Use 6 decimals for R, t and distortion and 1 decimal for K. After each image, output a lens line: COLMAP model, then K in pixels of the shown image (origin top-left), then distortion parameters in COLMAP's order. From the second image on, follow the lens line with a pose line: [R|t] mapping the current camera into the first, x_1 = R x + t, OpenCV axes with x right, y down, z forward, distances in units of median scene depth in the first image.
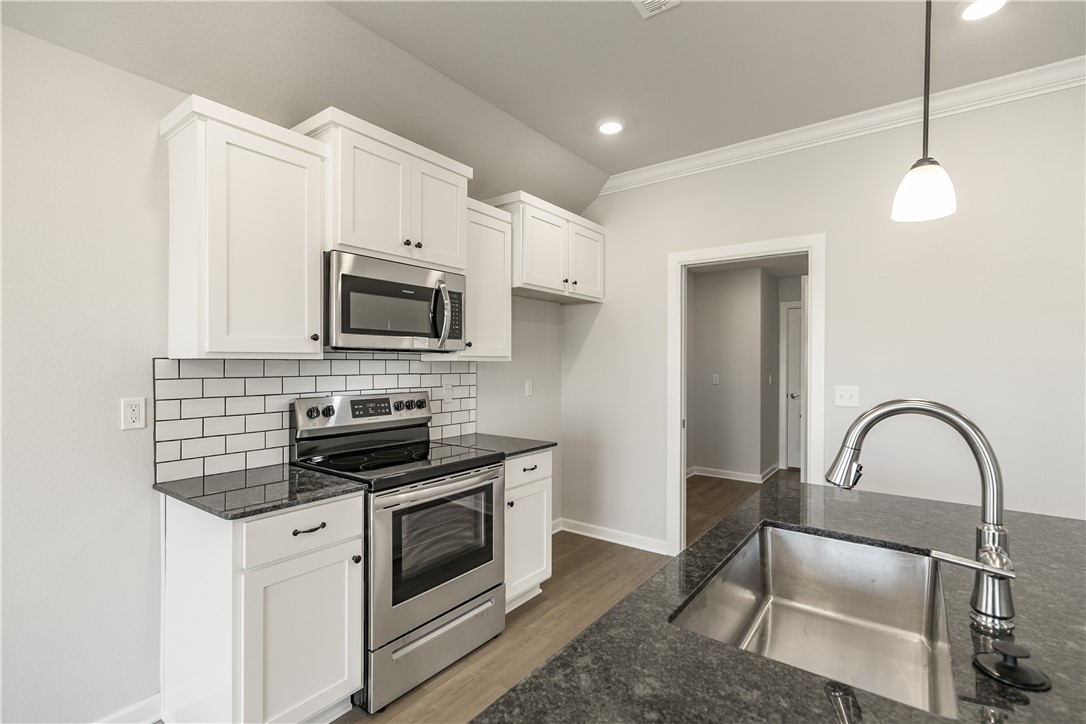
lens RADIAL K [[495.2, 0, 543.0], [0, 495.2, 362.0], [0, 0, 1]] dist [0.002232, -0.000012]
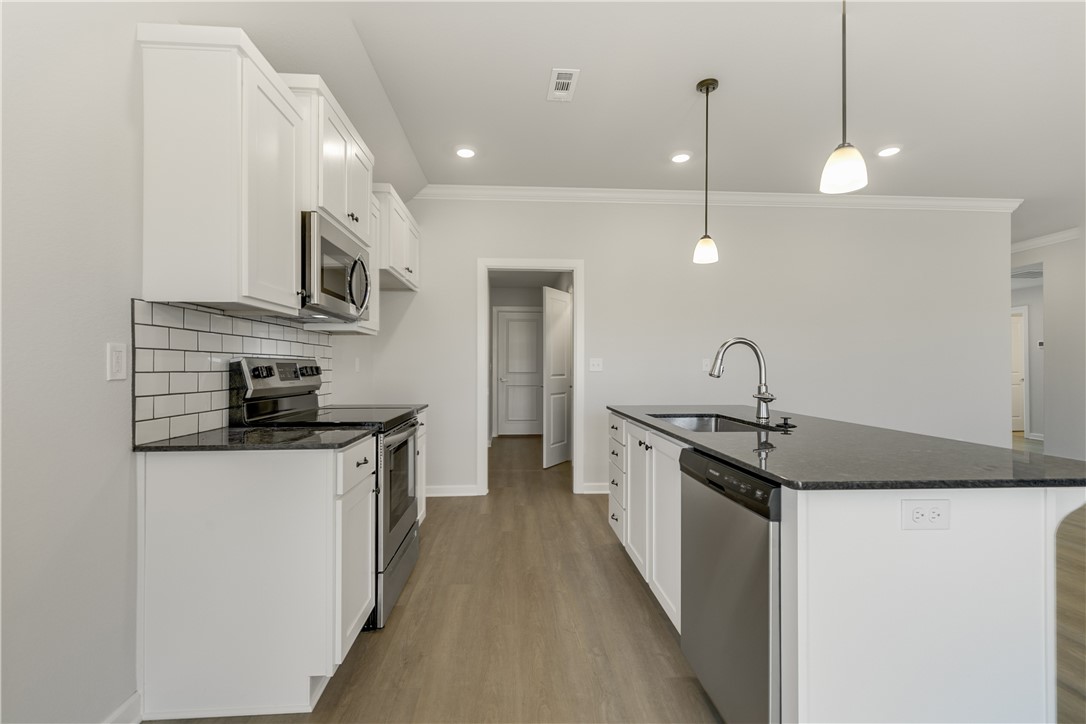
lens RADIAL K [[482.4, 0, 543.0], [0, 482.4, 362.0], [0, 0, 1]] dist [0.003614, 0.000184]
pose [[0.757708, 0.003975, 0.652582, -0.714523], [0.001740, 0.999966, -0.008111, 0.098608], [-0.652591, 0.007281, 0.757675, -0.079550]]
